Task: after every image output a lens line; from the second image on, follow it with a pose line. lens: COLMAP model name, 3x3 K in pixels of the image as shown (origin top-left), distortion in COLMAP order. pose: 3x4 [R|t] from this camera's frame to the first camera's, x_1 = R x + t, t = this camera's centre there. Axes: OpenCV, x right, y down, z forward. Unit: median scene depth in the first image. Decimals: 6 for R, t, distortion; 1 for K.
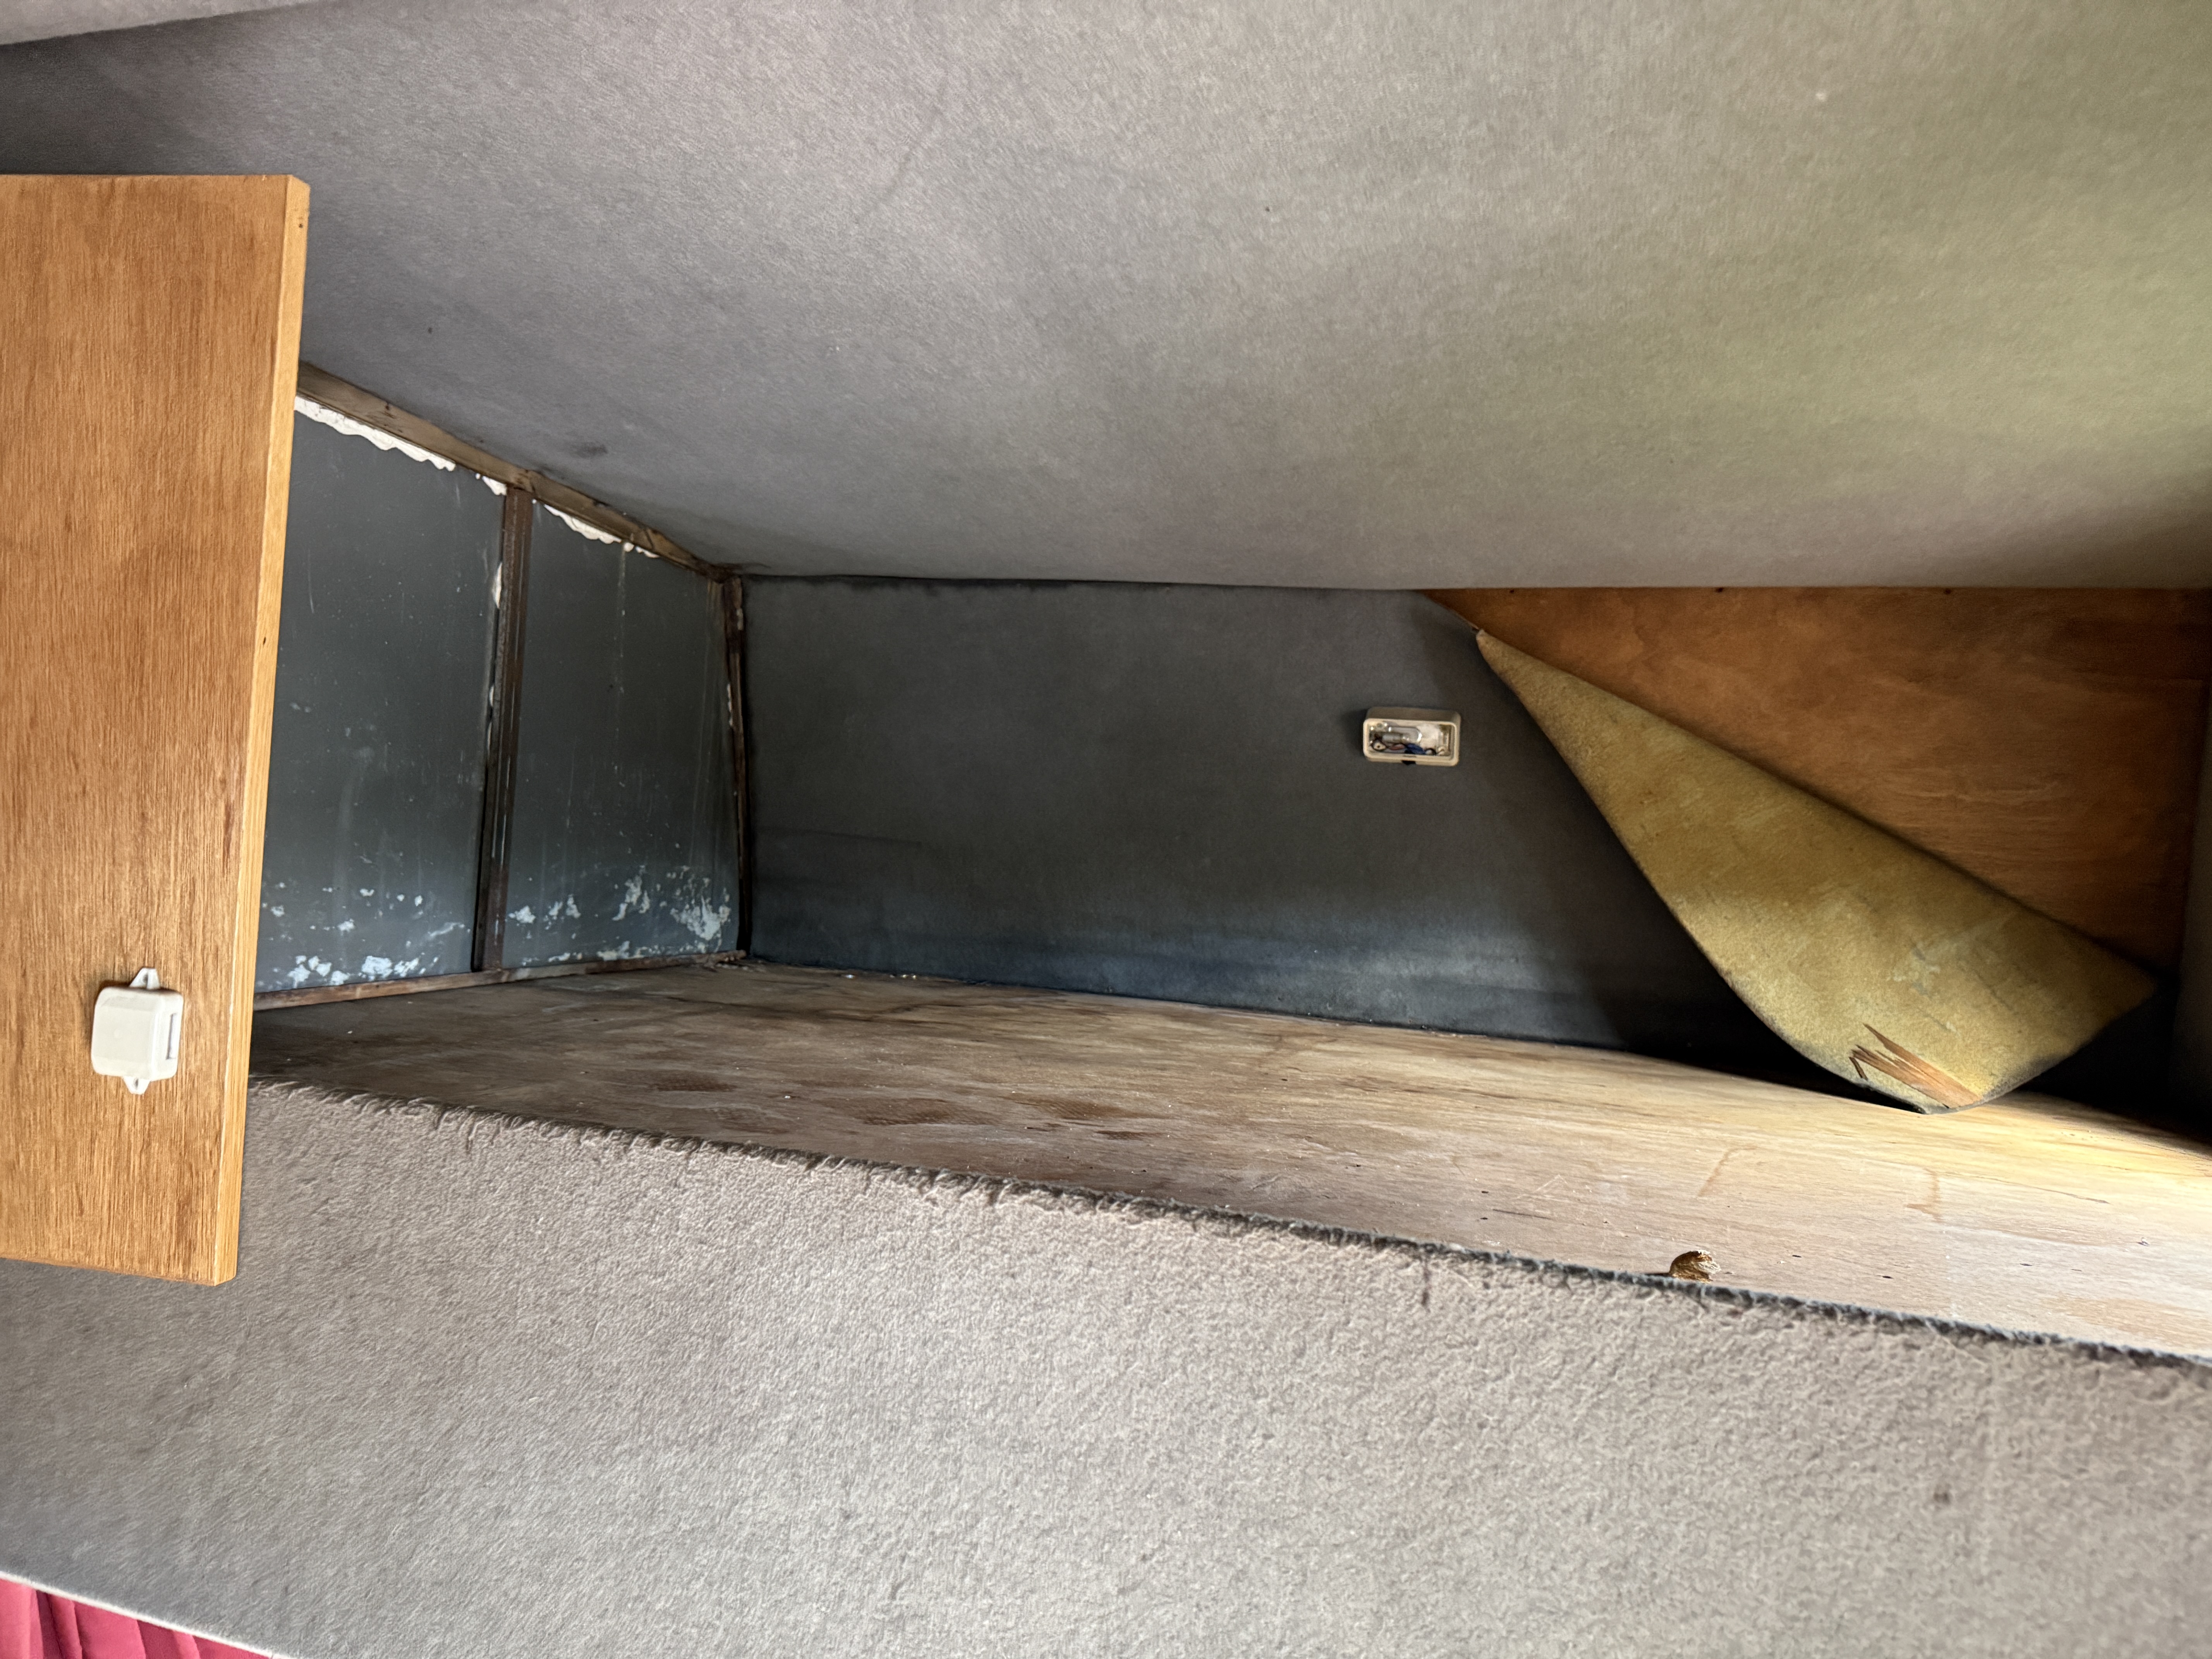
lens RADIAL K [[1574.6, 0, 1042.5], [0, 1574.6, 797.7], [0, 0, 1]] dist [0.218382, -0.305205]
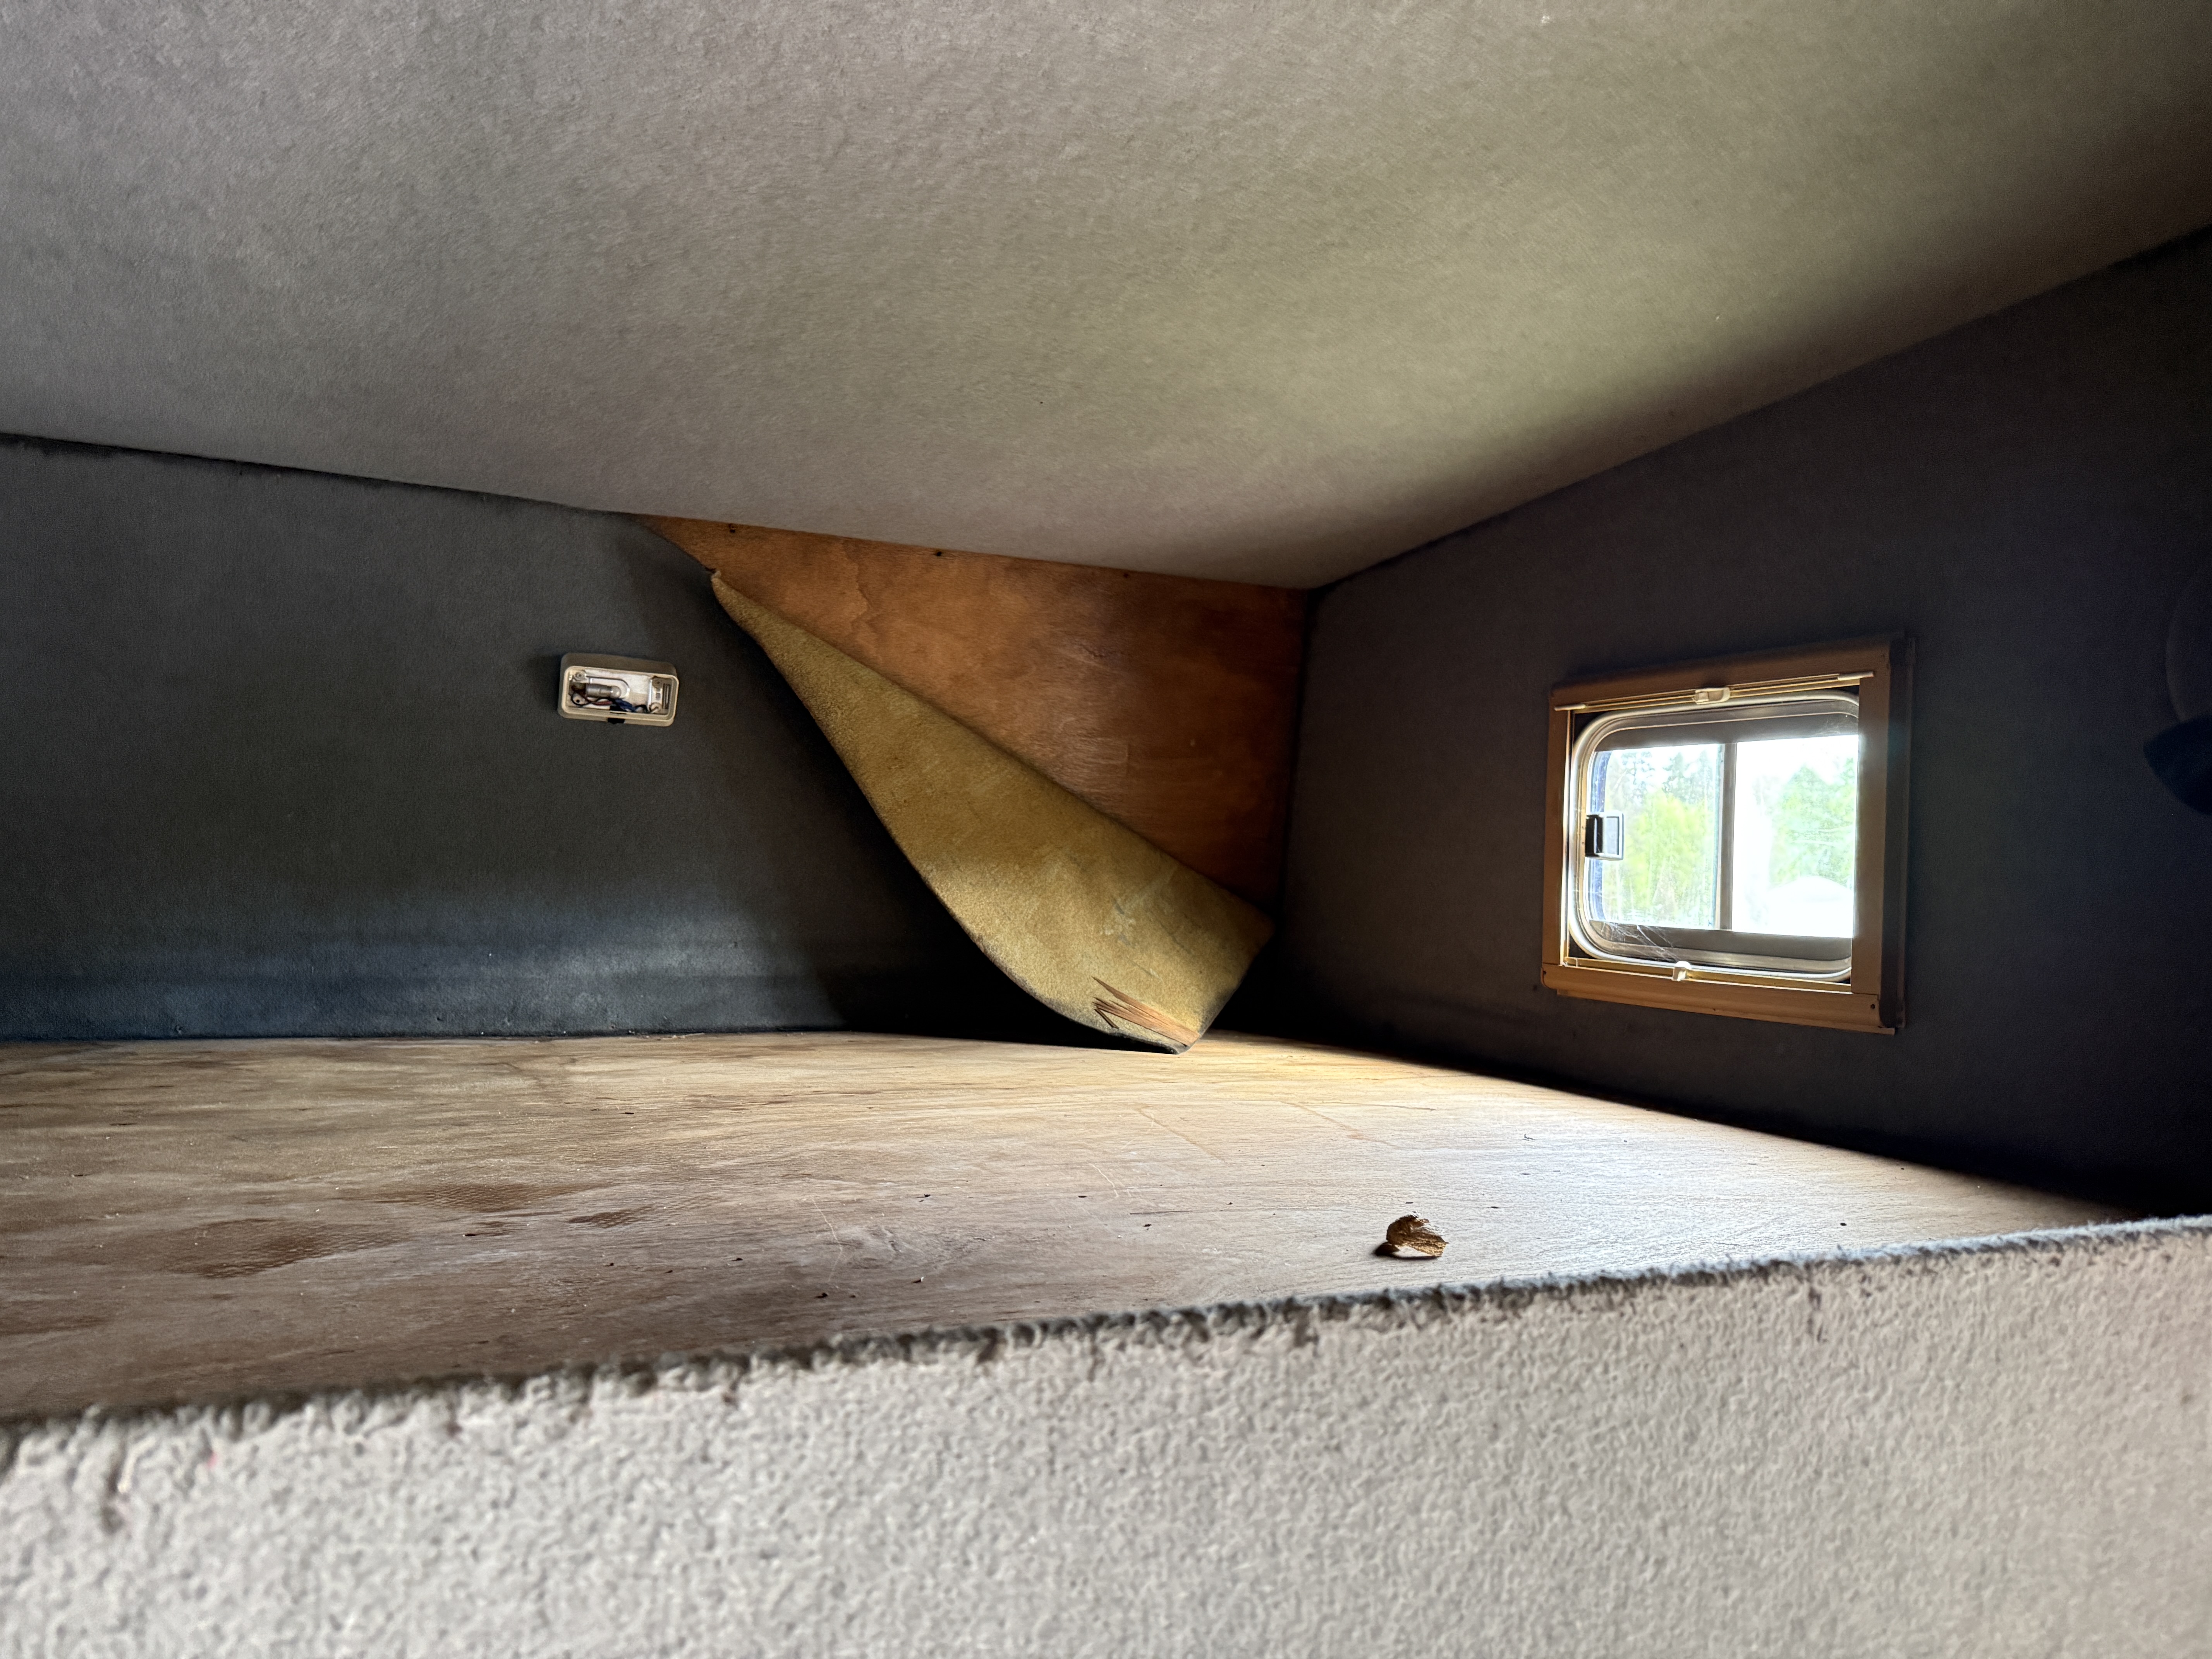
lens RADIAL K [[1617.8, 0, 1190.4], [0, 1617.8, 831.3], [0, 0, 1]] dist [0.038811, -0.005415]
pose [[0.729658, -0.022657, 0.683437, -0.277401], [0.002707, 0.999539, 0.030246, 0.021665], [-0.683807, -0.020219, 0.729383, 0.329185]]
